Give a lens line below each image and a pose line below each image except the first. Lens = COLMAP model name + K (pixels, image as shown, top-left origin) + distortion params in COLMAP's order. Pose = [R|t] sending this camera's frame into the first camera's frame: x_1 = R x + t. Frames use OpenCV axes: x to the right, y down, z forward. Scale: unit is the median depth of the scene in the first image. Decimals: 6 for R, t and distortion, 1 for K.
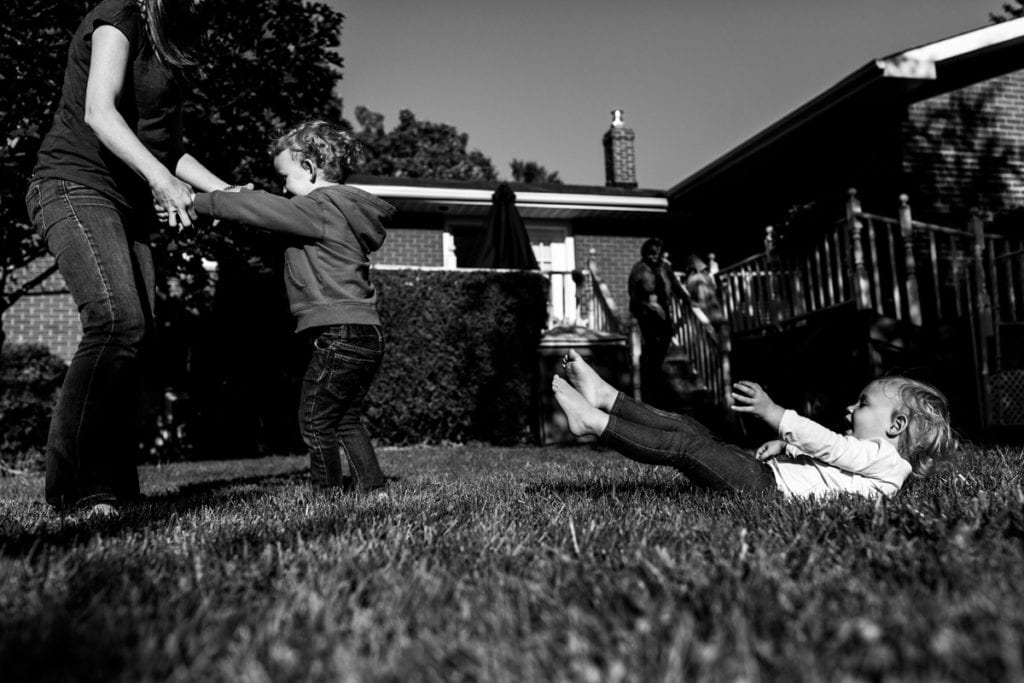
lens RADIAL K [[989.1, 0, 511.1], [0, 989.1, 331.0], [0, 0, 1]] dist [0.081315, 0.000000]
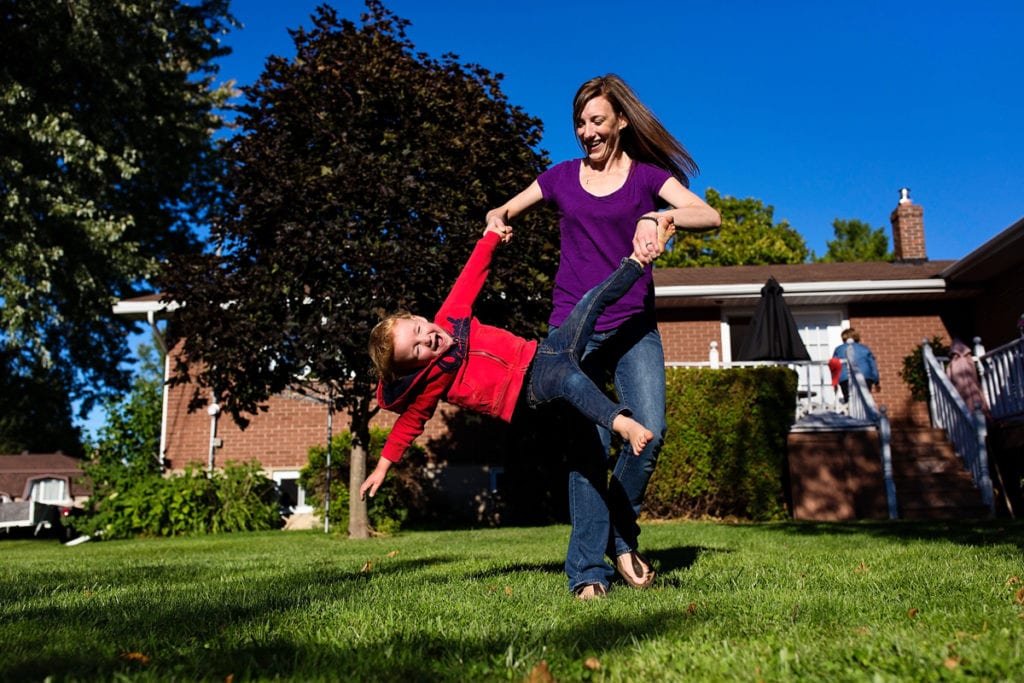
lens RADIAL K [[989.1, 0, 510.4], [0, 989.1, 345.9], [0, 0, 1]] dist [0.081315, 0.000000]
pose [[0.945544, -0.039448, -0.323094, 0.103908], [0.023514, 0.998314, -0.053073, -0.031874], [0.324643, 0.042585, 0.944878, -0.191518]]
